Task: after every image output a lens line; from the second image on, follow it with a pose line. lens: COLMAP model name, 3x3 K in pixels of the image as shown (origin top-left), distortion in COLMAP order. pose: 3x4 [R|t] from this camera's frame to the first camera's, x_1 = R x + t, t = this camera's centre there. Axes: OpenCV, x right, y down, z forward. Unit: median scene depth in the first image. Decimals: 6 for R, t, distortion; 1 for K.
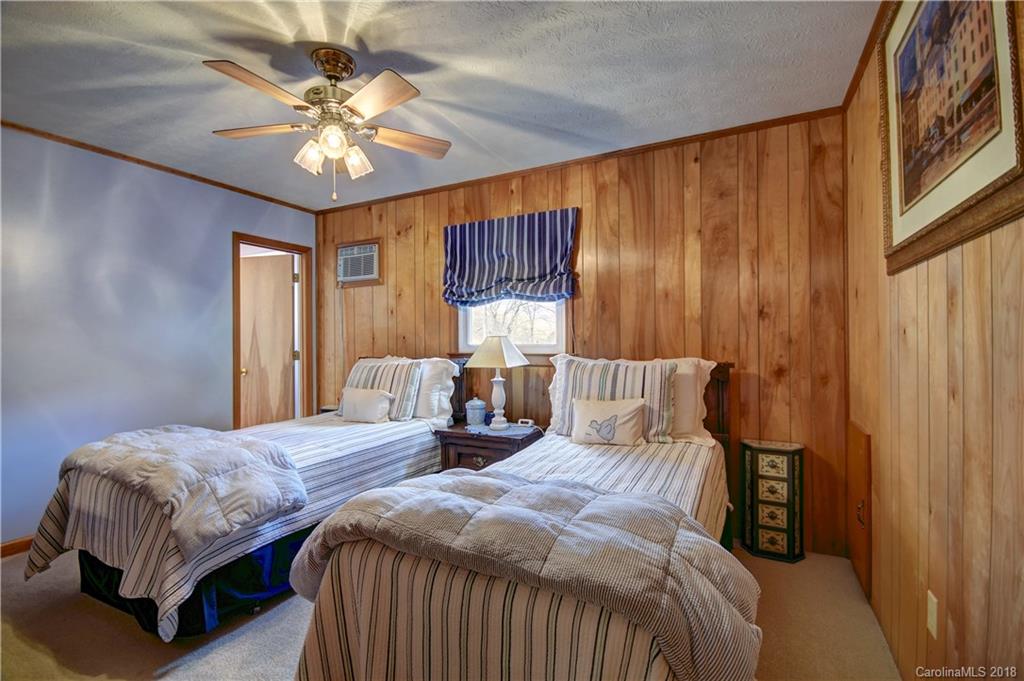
lens RADIAL K [[448.3, 0, 513.9], [0, 448.3, 338.1], [0, 0, 1]] dist [0.012096, -0.015383]
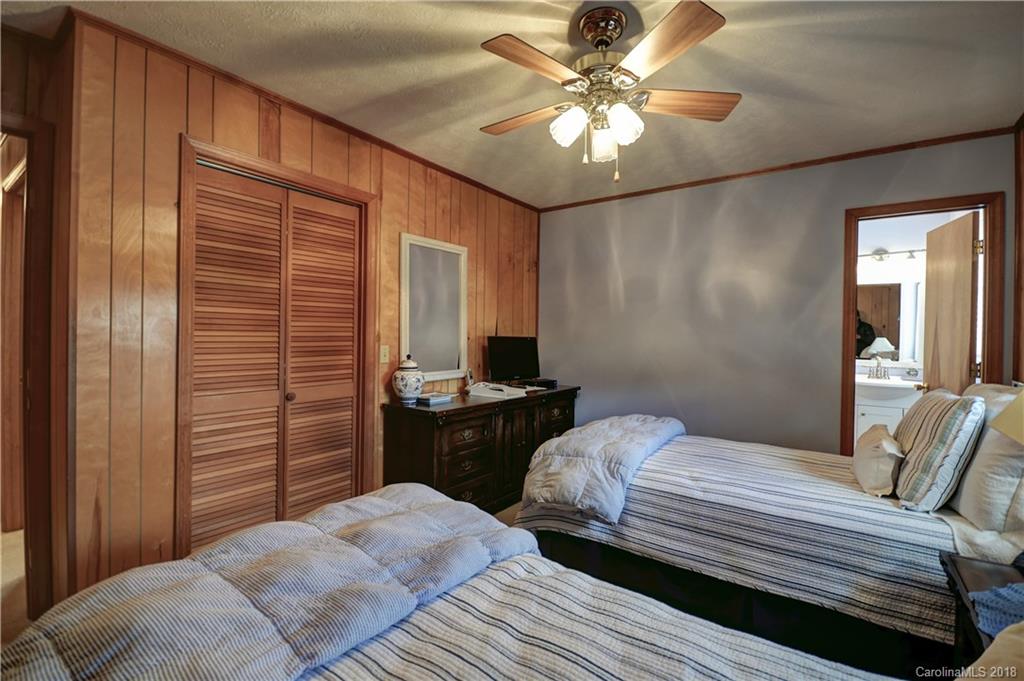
lens RADIAL K [[452.1, 0, 512.0], [0, 452.1, 340.5], [0, 0, 1]] dist [-0.009910, -0.000264]
pose [[-0.146988, 0.014576, -0.989031, 0.335572], [-0.009600, 0.999823, 0.016162, -0.010813], [0.989092, 0.011870, -0.146822, 0.650780]]
